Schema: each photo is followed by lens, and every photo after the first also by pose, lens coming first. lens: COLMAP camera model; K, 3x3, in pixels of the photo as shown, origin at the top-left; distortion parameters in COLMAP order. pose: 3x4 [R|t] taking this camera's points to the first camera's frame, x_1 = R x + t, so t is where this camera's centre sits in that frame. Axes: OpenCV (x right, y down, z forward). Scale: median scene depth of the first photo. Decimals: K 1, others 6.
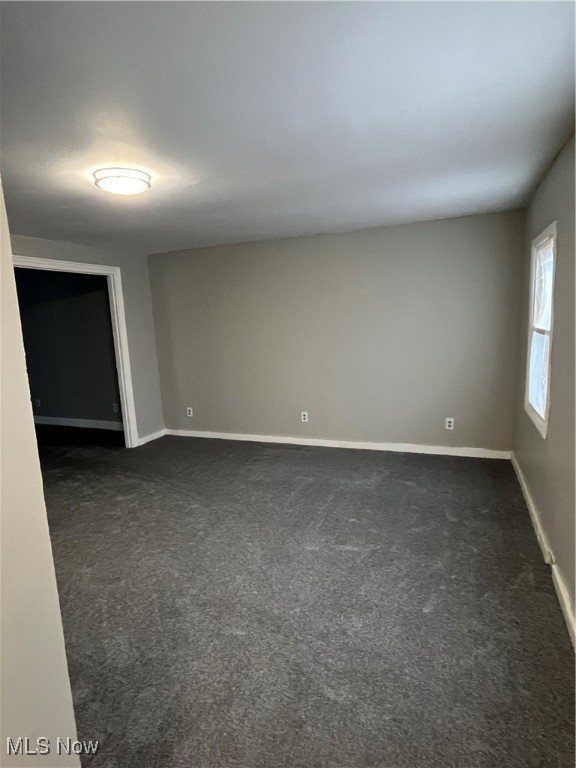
lens RADIAL K [[425.7, 0, 288.0], [0, 425.7, 383.1], [0, 0, 1]] dist [-0.006405, -0.002158]
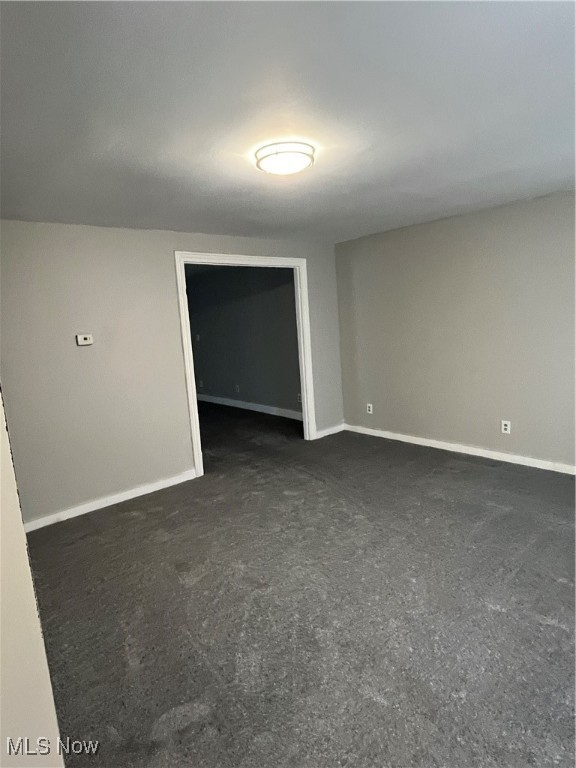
lens RADIAL K [[425.7, 0, 283.0], [0, 425.7, 384.2], [0, 0, 1]] dist [-0.006405, -0.002158]
pose [[0.891400, 0.055435, -0.449815, 0.034950], [-0.043970, 0.998387, 0.035906, -0.022492], [0.451080, -0.012229, 0.892400, 0.149716]]
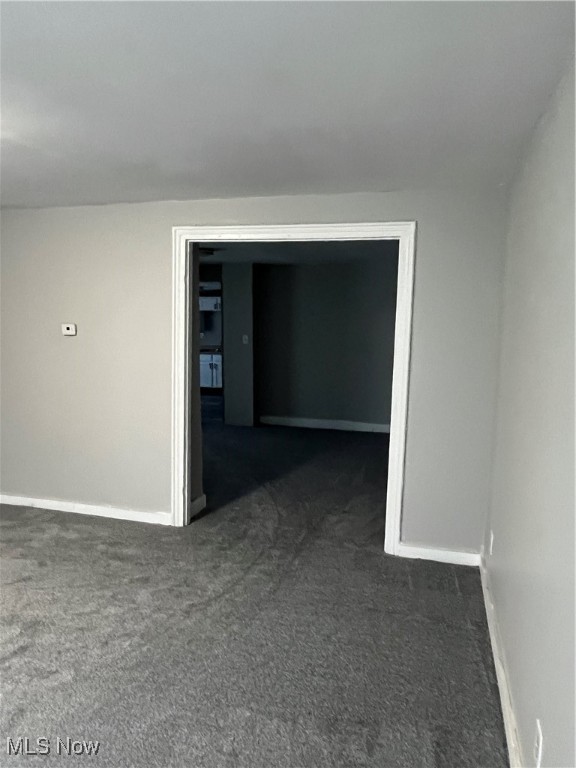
lens RADIAL K [[564.9, 0, 288.4], [0, 564.9, 381.9], [0, 0, 1]] dist [-0.015602, 0.002538]
pose [[0.121986, 0.158944, -0.979722, 0.538075], [-0.178728, 0.974476, 0.135839, -0.253091], [0.976307, 0.158533, 0.147281, 1.351330]]
